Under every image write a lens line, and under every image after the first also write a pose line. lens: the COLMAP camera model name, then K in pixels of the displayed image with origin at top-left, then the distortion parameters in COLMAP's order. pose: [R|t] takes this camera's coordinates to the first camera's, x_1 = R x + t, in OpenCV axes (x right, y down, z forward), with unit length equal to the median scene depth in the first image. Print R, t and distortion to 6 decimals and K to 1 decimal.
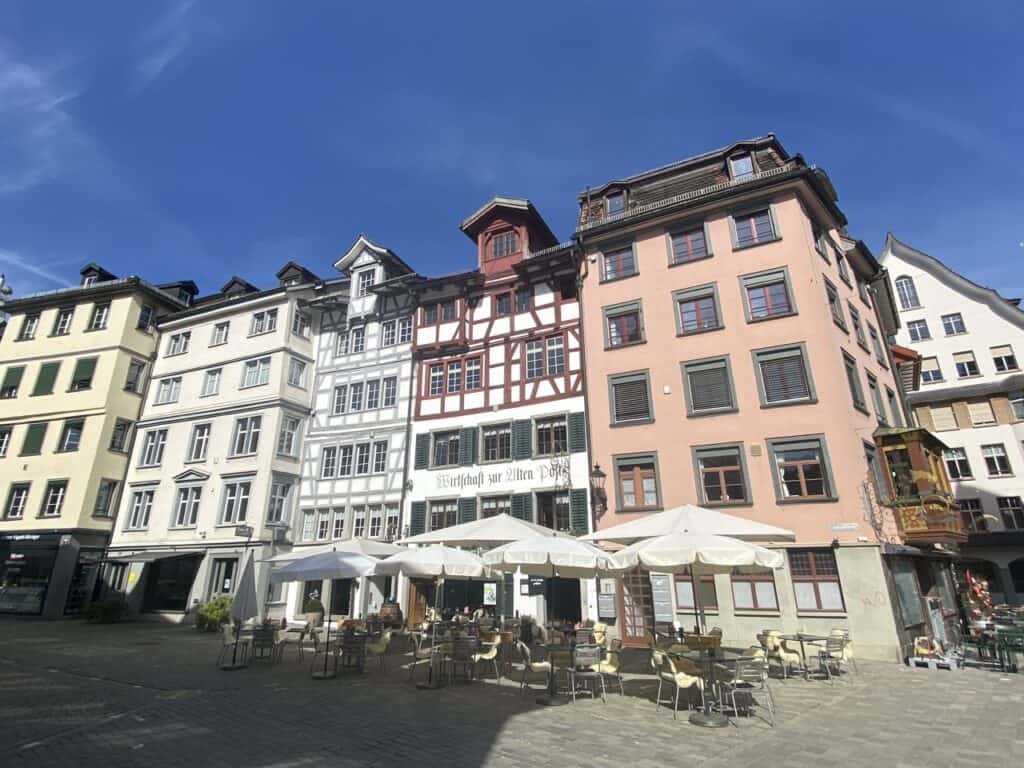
lens RADIAL K [[536.3, 0, 512.0], [0, 536.3, 384.0], [0, 0, 1]] dist [-0.022619, -0.000550]
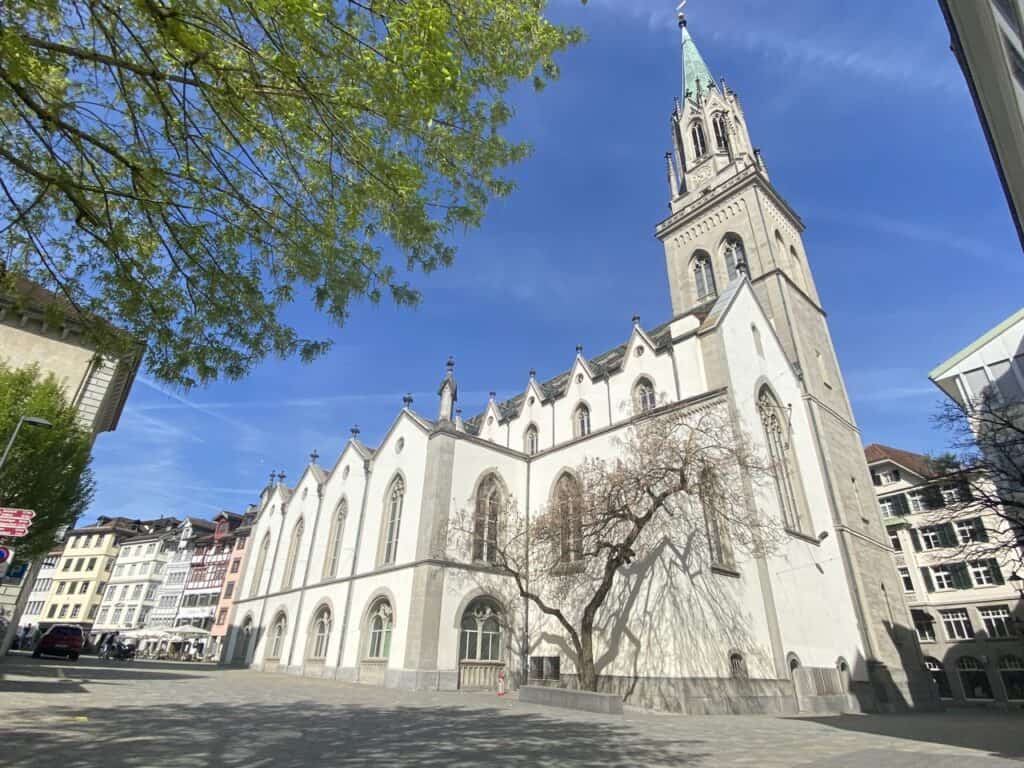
lens RADIAL K [[536.3, 0, 512.0], [0, 536.3, 384.0], [0, 0, 1]] dist [-0.022619, -0.000550]
pose [[0.995432, -0.011152, -0.094818, 1.827065], [-0.003104, 0.988850, -0.148883, -0.600008], [0.095421, 0.148497, 0.984298, -1.823449]]
